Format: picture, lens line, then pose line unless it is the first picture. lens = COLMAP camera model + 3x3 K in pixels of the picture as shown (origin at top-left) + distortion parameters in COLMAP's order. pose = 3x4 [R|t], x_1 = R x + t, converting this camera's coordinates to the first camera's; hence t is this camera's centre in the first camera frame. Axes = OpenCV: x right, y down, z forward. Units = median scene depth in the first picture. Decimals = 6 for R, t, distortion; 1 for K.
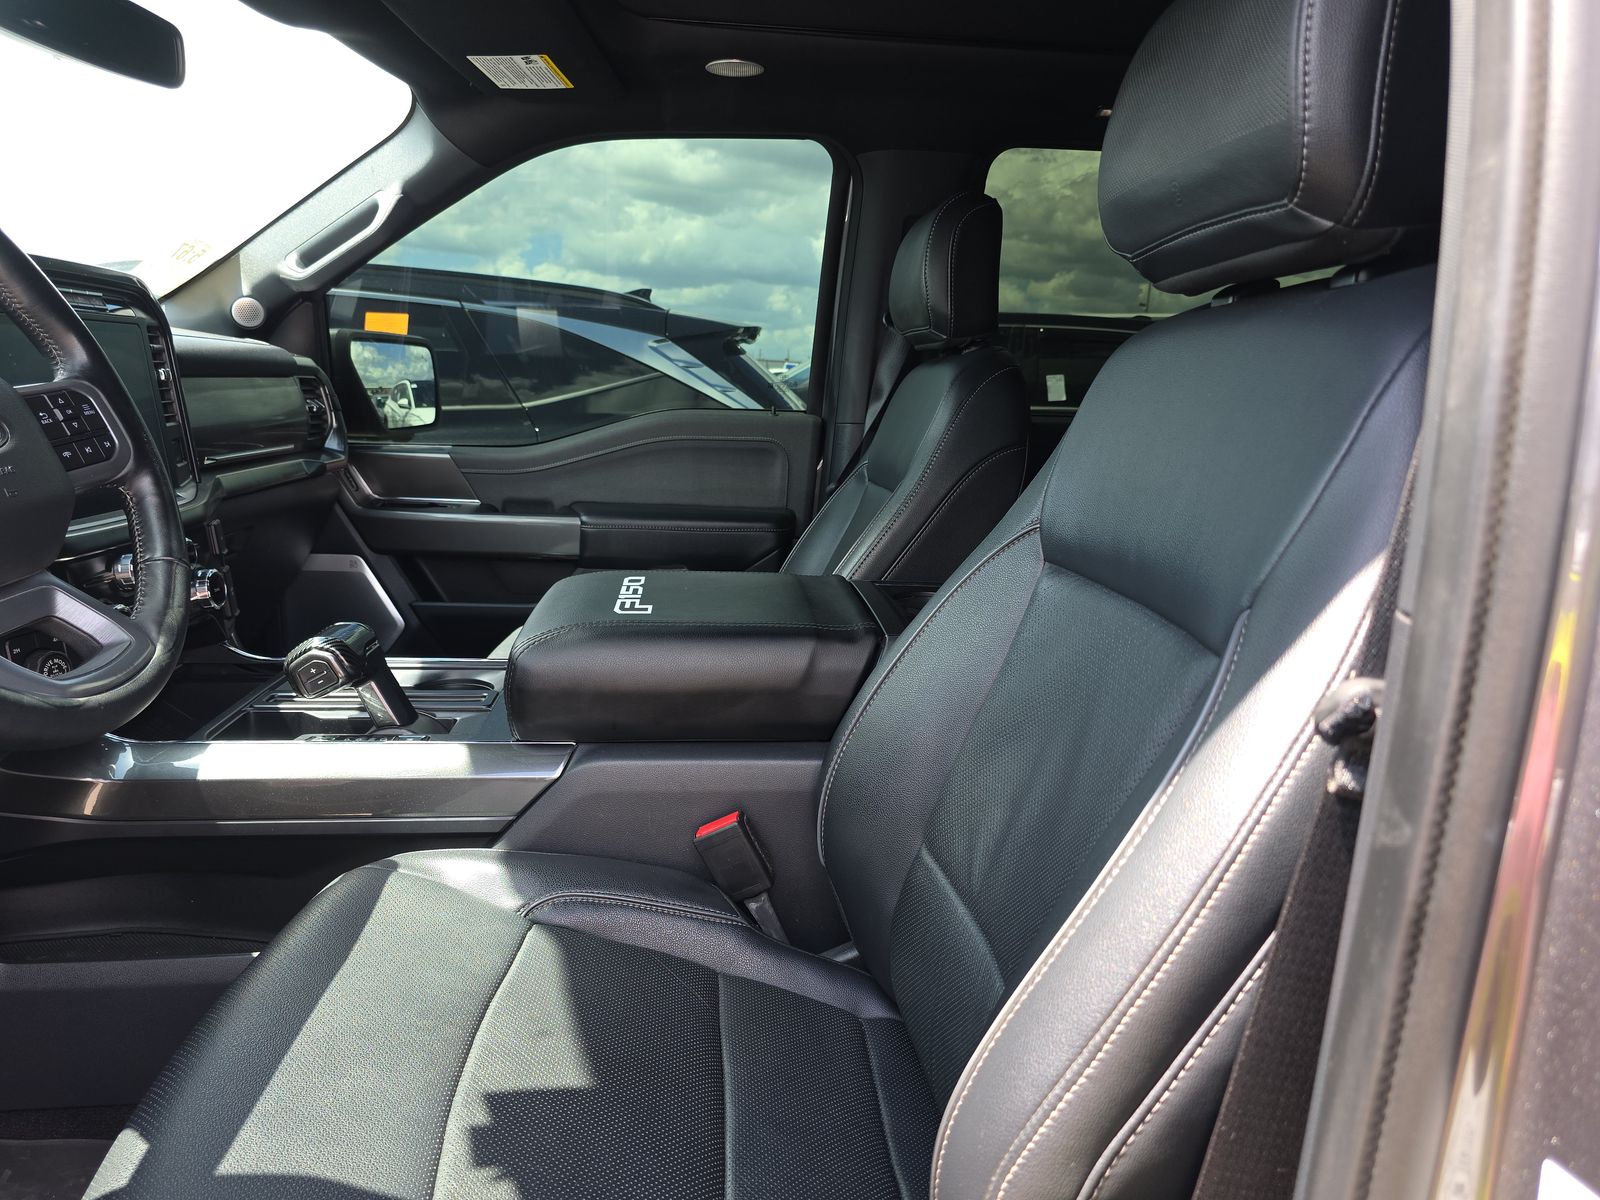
lens RADIAL K [[1073.8, 0, 800.0], [0, 1073.8, 600.0], [0, 0, 1]] dist [0.025177, -0.048779]
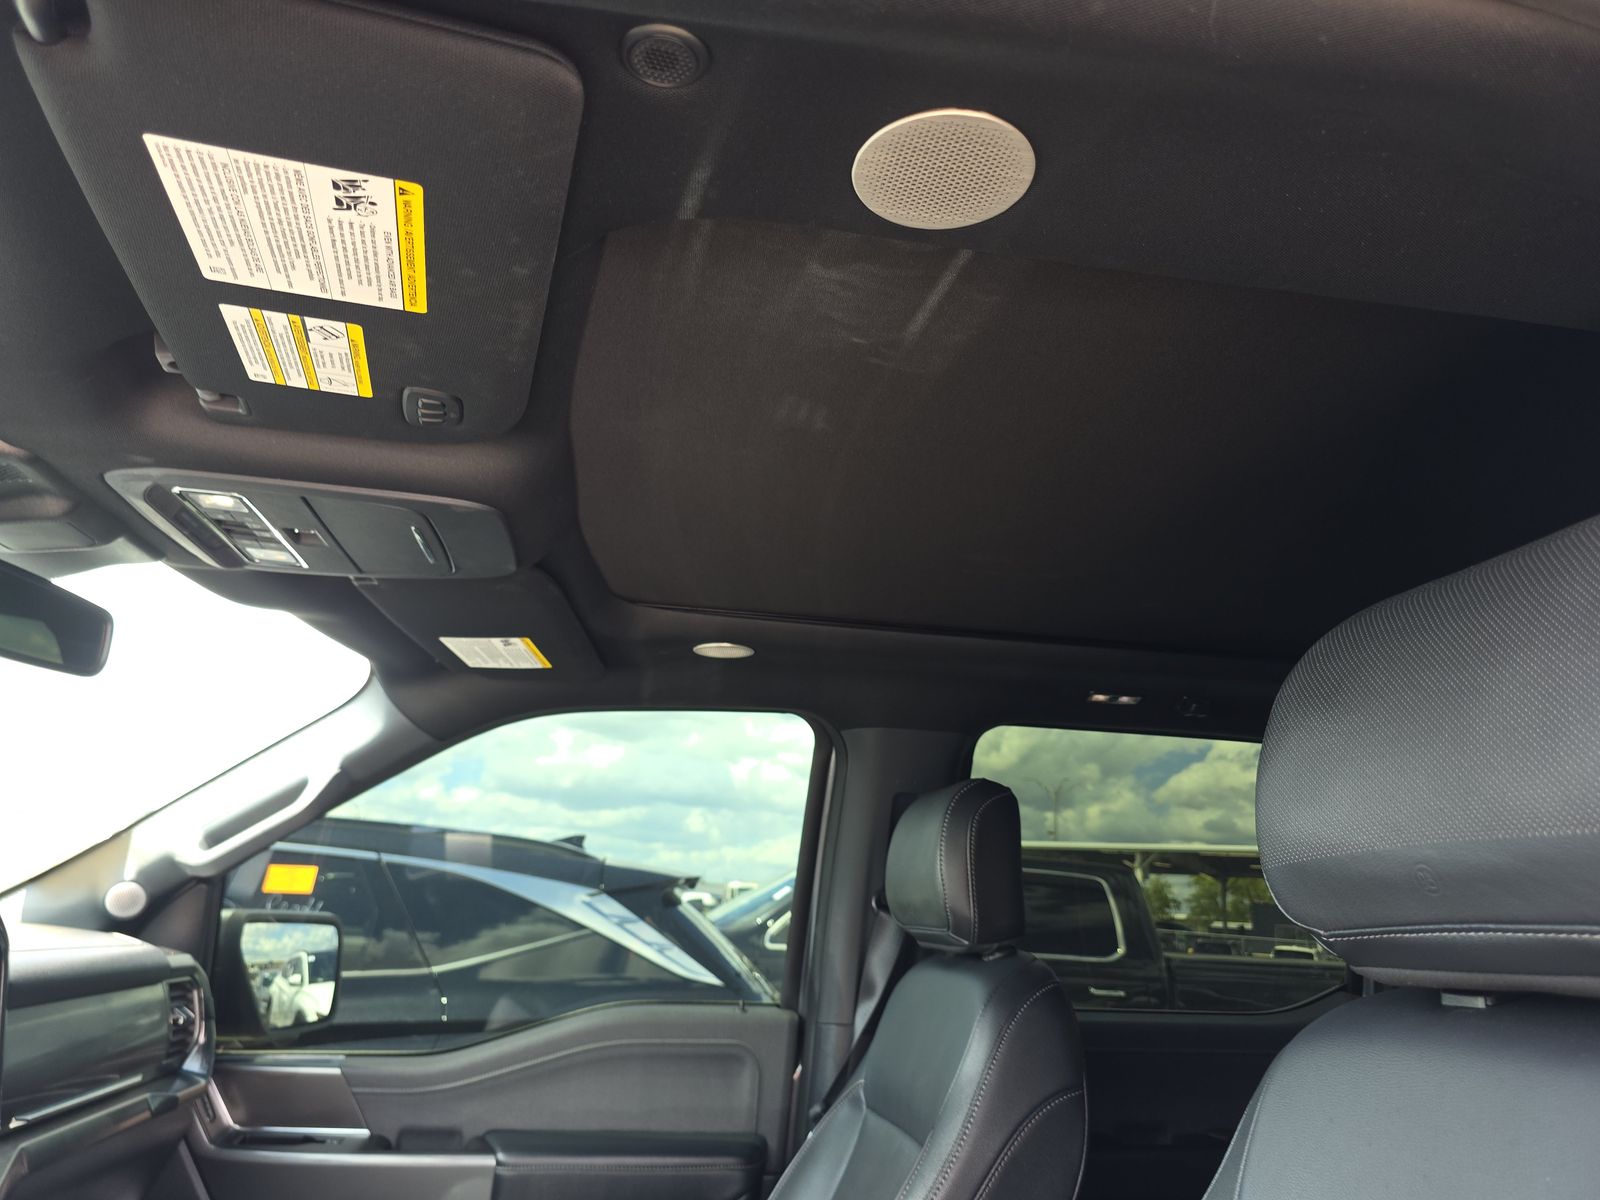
lens RADIAL K [[1073.8, 0, 800.0], [0, 1073.8, 600.0], [0, 0, 1]] dist [0.025177, -0.048779]
pose [[0.997284, 0.019029, 0.071158, -0.048097], [0.015901, 0.887657, -0.460231, -0.073682], [-0.071922, 0.460112, 0.884943, 0.103193]]
